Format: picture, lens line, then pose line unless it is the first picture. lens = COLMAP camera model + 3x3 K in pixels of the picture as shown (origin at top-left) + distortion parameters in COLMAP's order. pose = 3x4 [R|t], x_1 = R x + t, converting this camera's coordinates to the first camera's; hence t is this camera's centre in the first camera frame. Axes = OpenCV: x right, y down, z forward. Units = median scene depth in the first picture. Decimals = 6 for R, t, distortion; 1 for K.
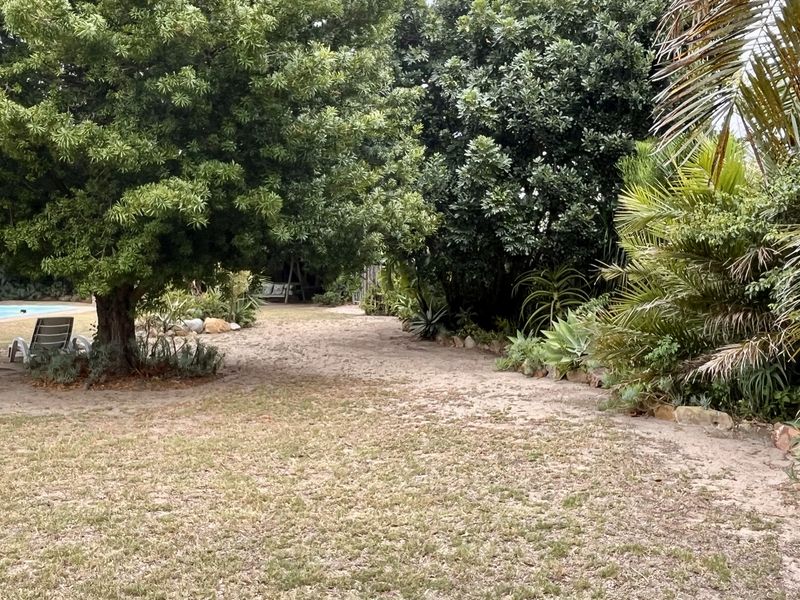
lens RADIAL K [[691.2, 0, 400.2], [0, 691.2, 300.5], [0, 0, 1]] dist [-0.003151, 0.006071]
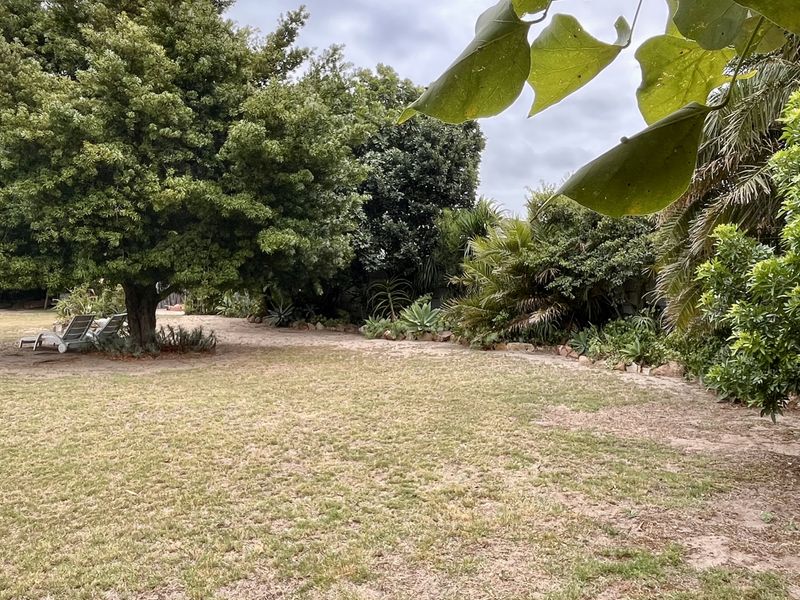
lens RADIAL K [[465.4, 0, 399.6], [0, 465.4, 298.0], [0, 0, 1]] dist [0.002904, 0.000242]
pose [[0.927237, -0.020132, 0.373933, -0.227564], [0.023114, 0.999727, -0.003494, 0.006738], [-0.373760, 0.011883, 0.927449, -0.103282]]
